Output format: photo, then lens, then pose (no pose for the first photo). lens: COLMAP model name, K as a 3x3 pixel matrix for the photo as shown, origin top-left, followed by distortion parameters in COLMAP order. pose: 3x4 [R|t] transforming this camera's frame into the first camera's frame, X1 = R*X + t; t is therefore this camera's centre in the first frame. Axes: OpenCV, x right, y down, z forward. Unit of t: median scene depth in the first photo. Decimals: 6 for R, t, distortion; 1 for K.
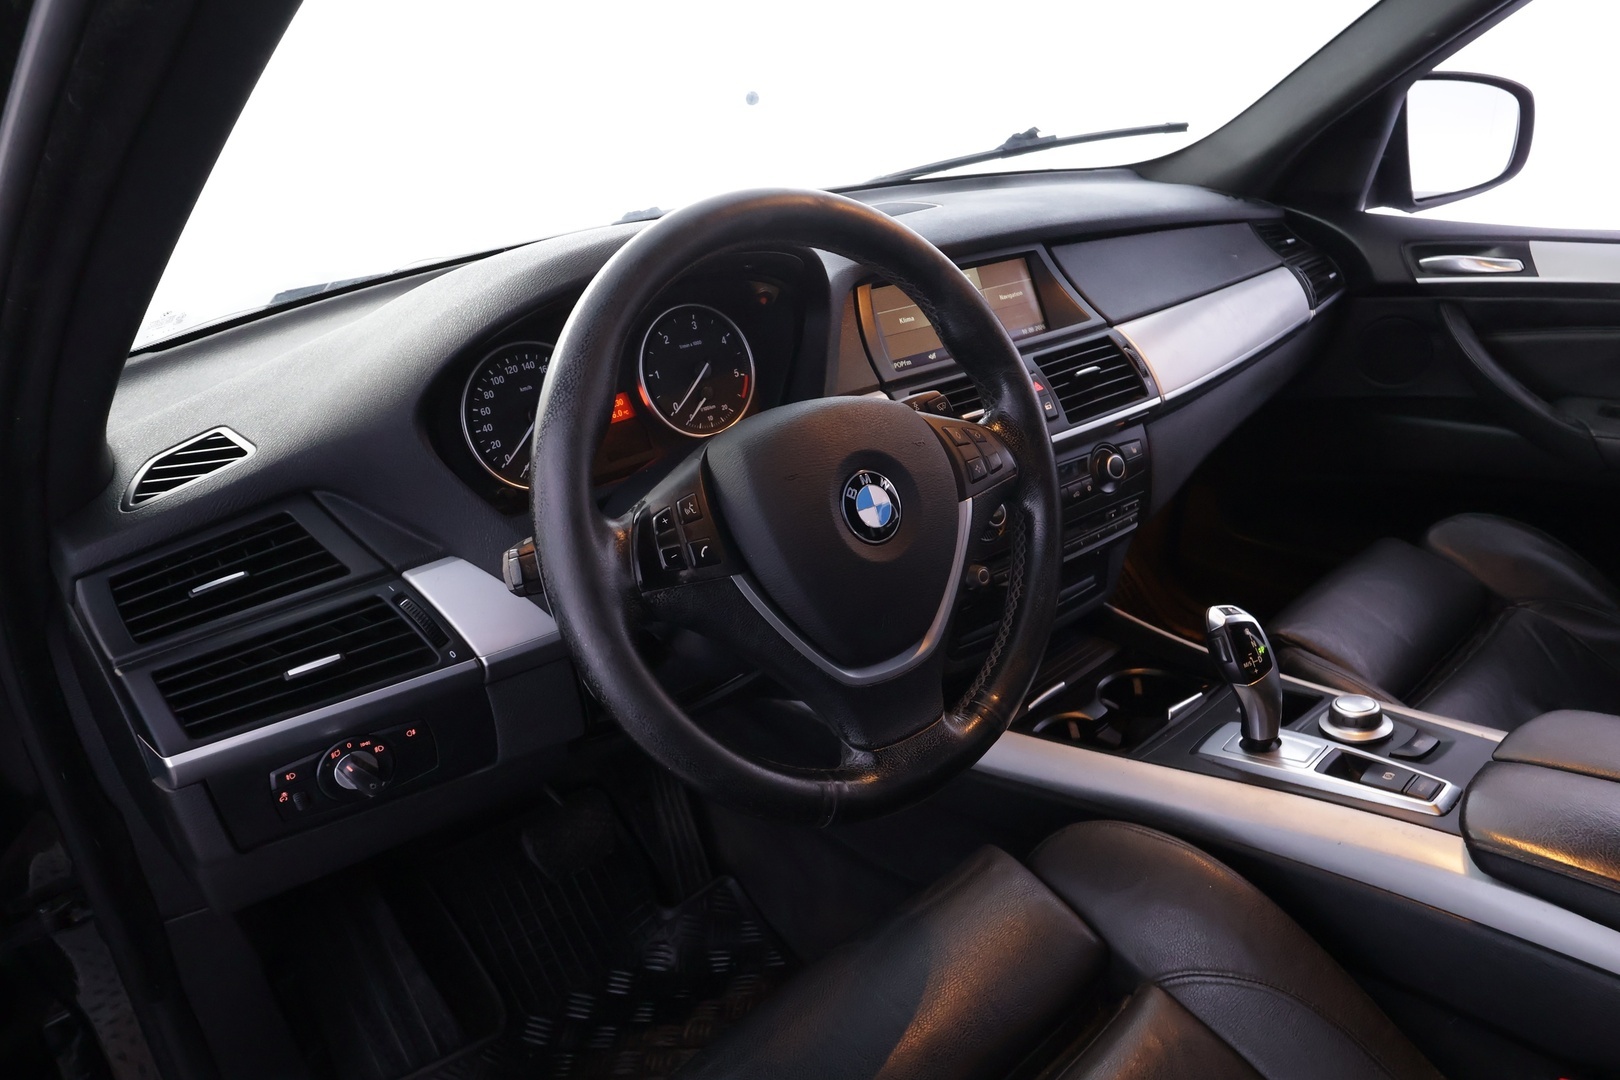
lens RADIAL K [[1025.4, 0, 810.0], [0, 1025.4, 540.0], [0, 0, 1]] dist [0.045354, -0.001318]
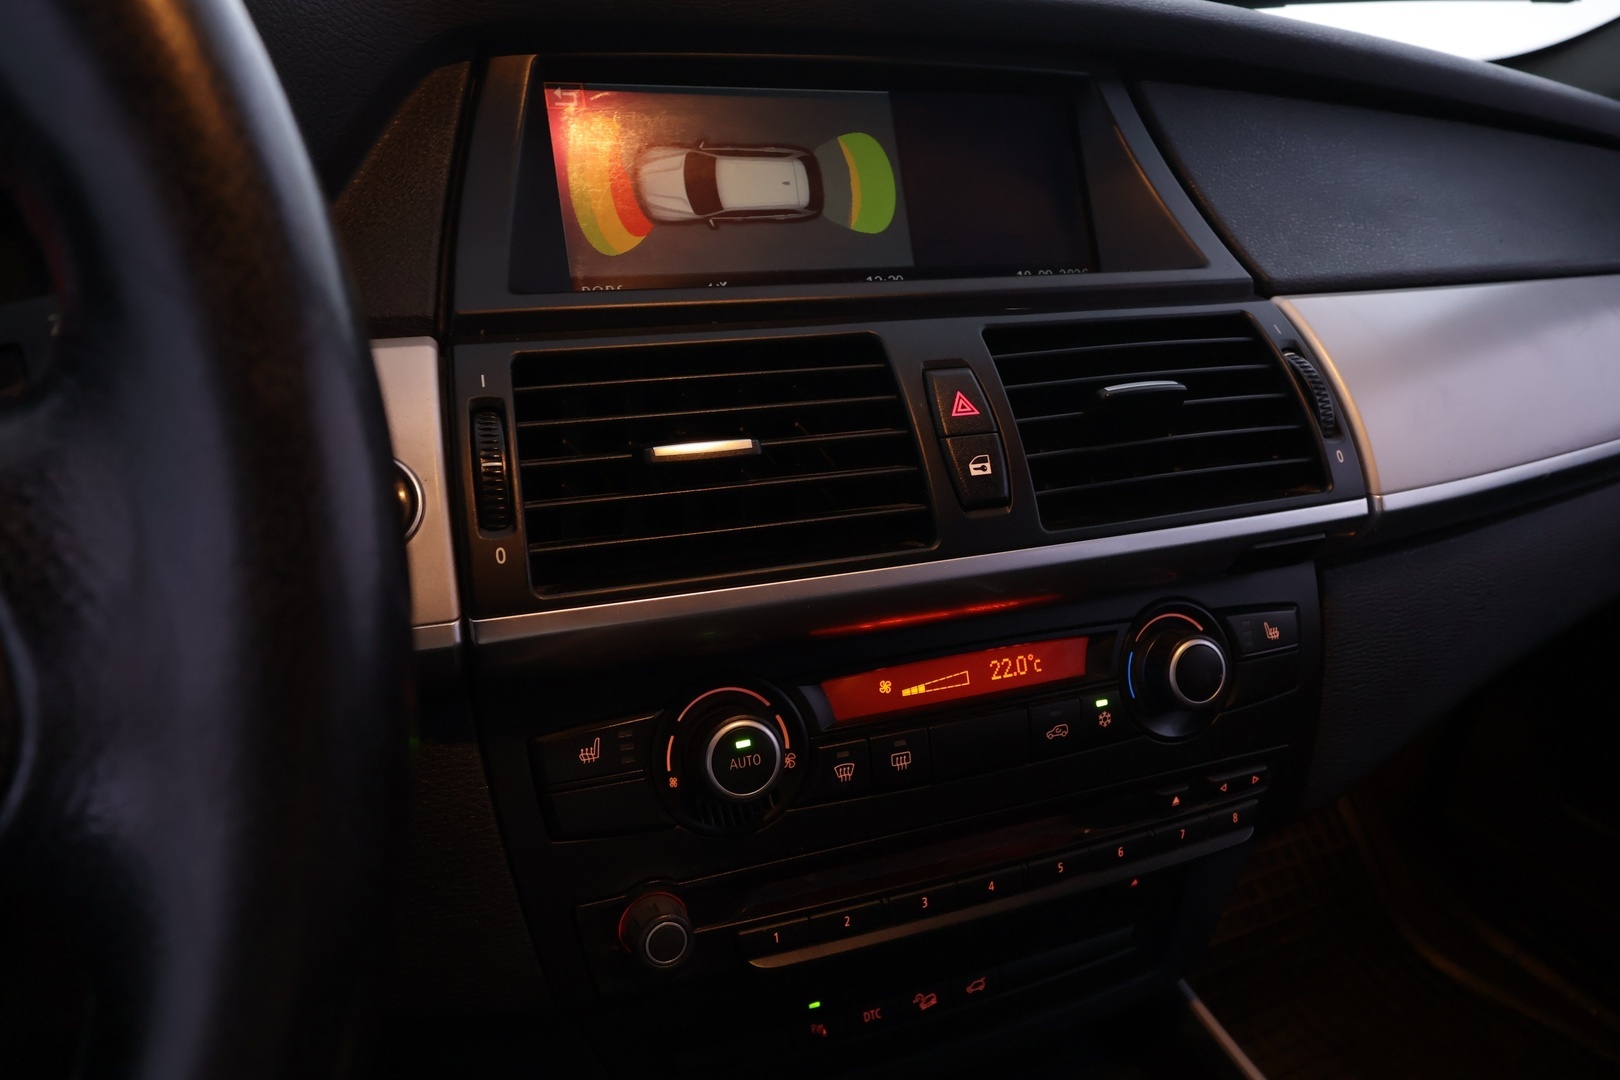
lens RADIAL K [[1292.0, 0, 810.0], [0, 1292.0, 540.0], [0, 0, 1]] dist [0.109457, 0.002173]
pose [[0.970879, 0.162792, -0.175765, 0.235251], [-0.173648, 0.983630, -0.048155, -0.069383], [0.165049, 0.077274, 0.983254, 0.523002]]
